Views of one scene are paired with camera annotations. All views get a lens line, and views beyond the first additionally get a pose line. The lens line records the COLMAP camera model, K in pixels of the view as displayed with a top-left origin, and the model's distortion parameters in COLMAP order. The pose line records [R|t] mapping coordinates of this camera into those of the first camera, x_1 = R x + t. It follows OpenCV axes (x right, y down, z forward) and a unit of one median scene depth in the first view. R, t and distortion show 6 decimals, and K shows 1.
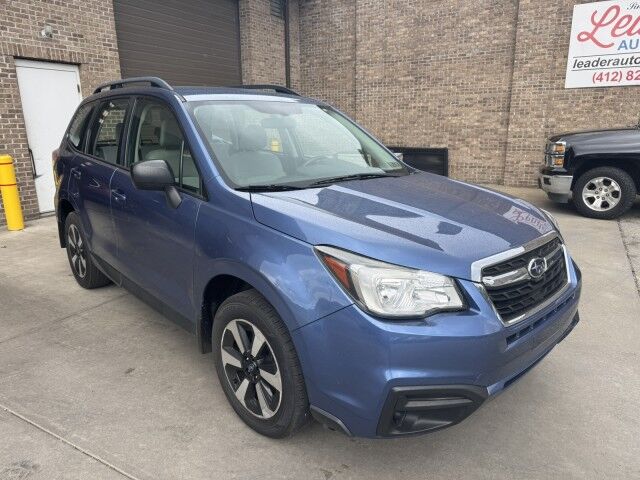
lens RADIAL K [[470.7, 0, 318.4], [0, 470.7, 242.0], [0, 0, 1]] dist [0.021396, -0.029638]
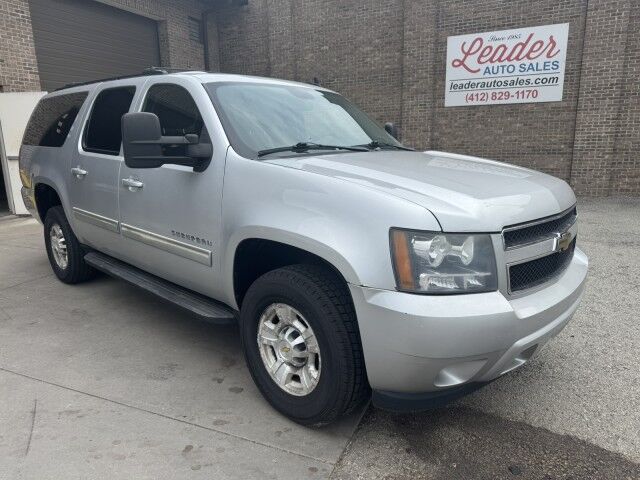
lens RADIAL K [[470.7, 0, 315.3], [0, 470.7, 244.6], [0, 0, 1]] dist [0.021396, -0.029638]
pose [[0.994472, -0.030115, 0.100587, 0.077817], [0.032785, 0.999150, -0.024998, 0.033373], [-0.099749, 0.028157, 0.994614, -0.120179]]
